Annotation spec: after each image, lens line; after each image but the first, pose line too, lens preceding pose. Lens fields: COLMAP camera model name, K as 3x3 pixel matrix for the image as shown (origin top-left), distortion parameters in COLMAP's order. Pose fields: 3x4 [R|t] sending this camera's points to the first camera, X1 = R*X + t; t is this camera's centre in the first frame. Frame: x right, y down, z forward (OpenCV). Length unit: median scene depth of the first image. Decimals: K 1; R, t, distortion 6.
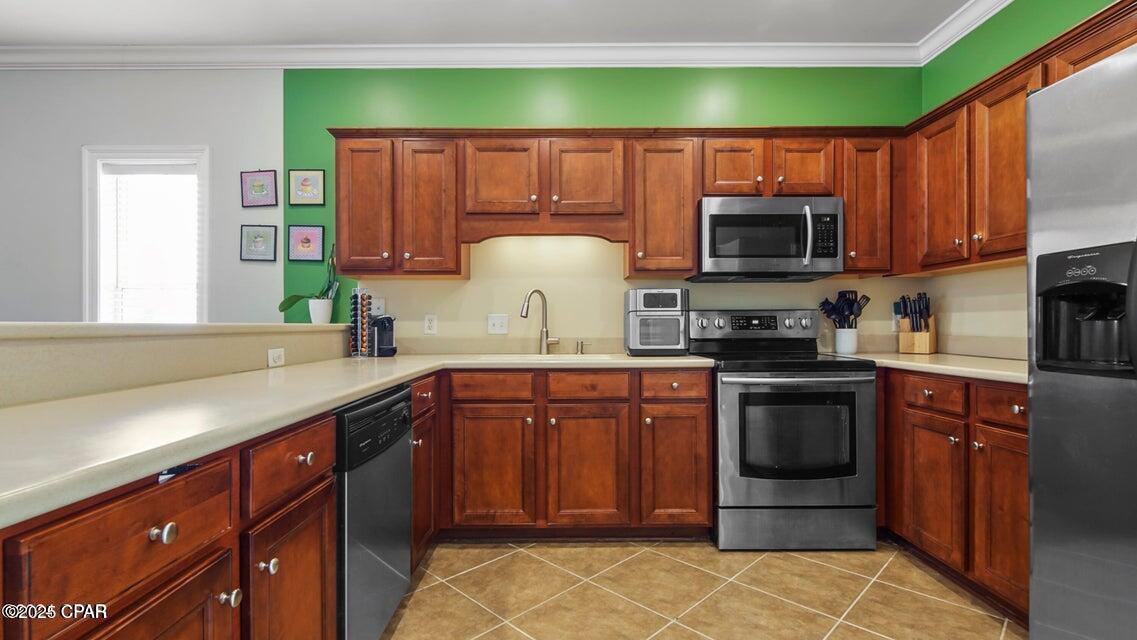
lens RADIAL K [[521.8, 0, 565.9], [0, 521.8, 326.6], [0, 0, 1]] dist [0.001952, -0.000110]
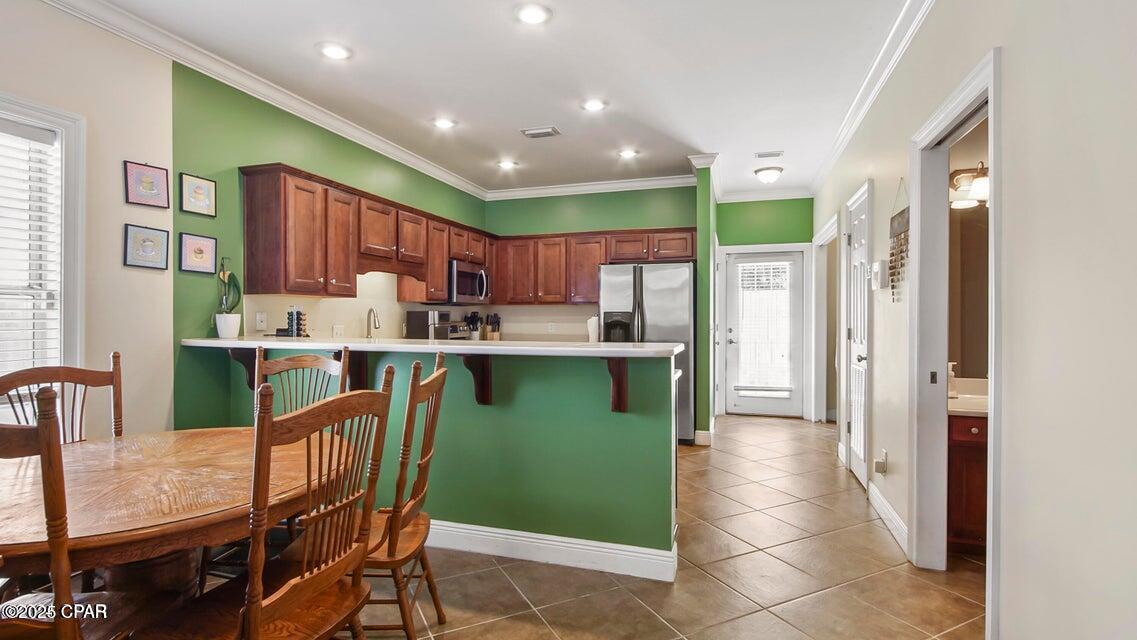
lens RADIAL K [[521.8, 0, 565.9], [0, 521.8, 326.6], [0, 0, 1]] dist [0.001952, -0.000110]
pose [[0.321079, -0.012789, 0.946966, -1.309820], [-0.000767, 0.999905, 0.013765, -0.044301], [-0.947052, -0.005146, 0.321039, 0.060162]]
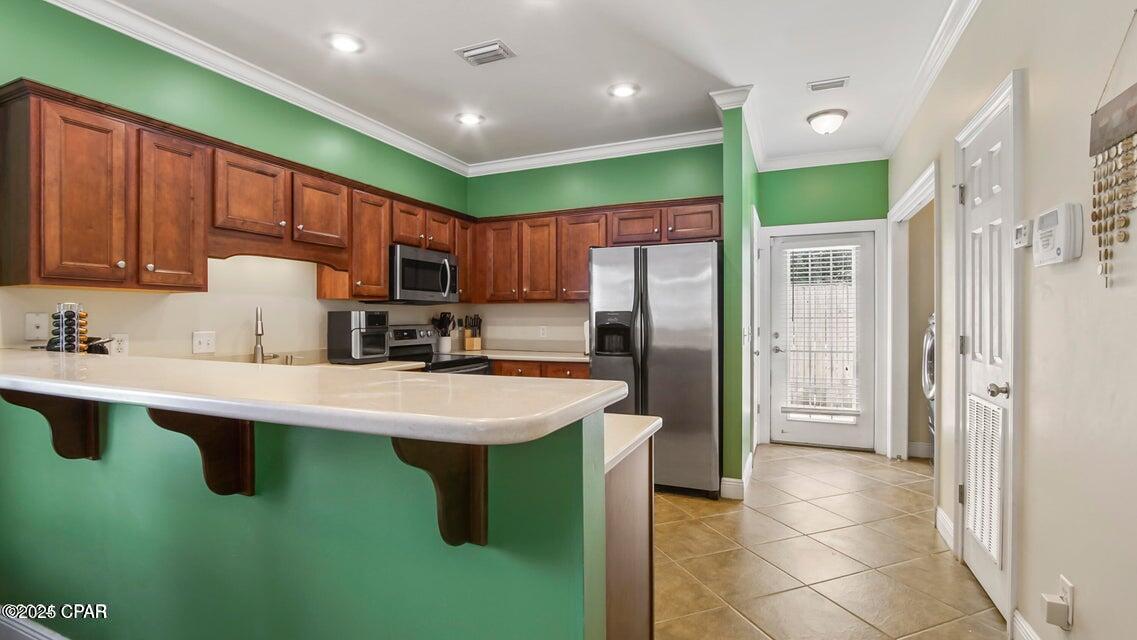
lens RADIAL K [[508.9, 0, 567.6], [0, 508.9, 325.1], [0, 0, 1]] dist [-0.015041, -0.000153]
pose [[0.413919, -0.008811, 0.910271, -0.762072], [0.000703, 0.999956, 0.009360, -0.048424], [-0.910313, -0.003234, 0.413907, 0.042658]]
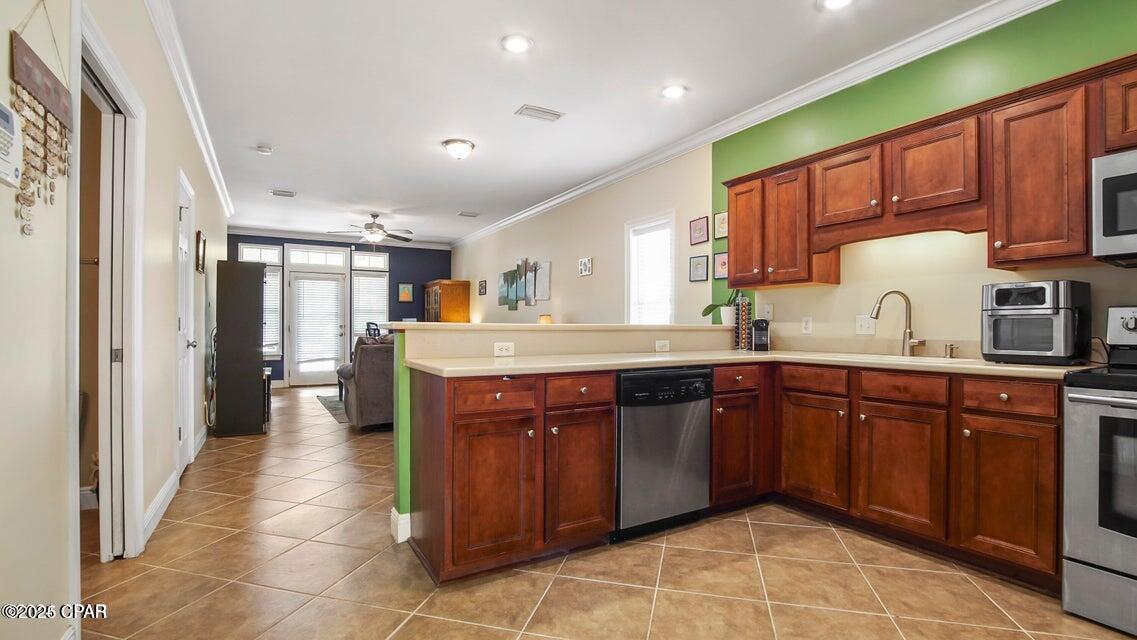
lens RADIAL K [[536.5, 0, 570.5], [0, 536.5, 324.9], [0, 0, 1]] dist [-0.005111, -0.000633]
pose [[0.501117, -0.000244, -0.865380, 0.552427], [-0.004211, 0.999987, -0.002720, 0.000337], [0.865370, 0.005007, 0.501109, -0.046870]]
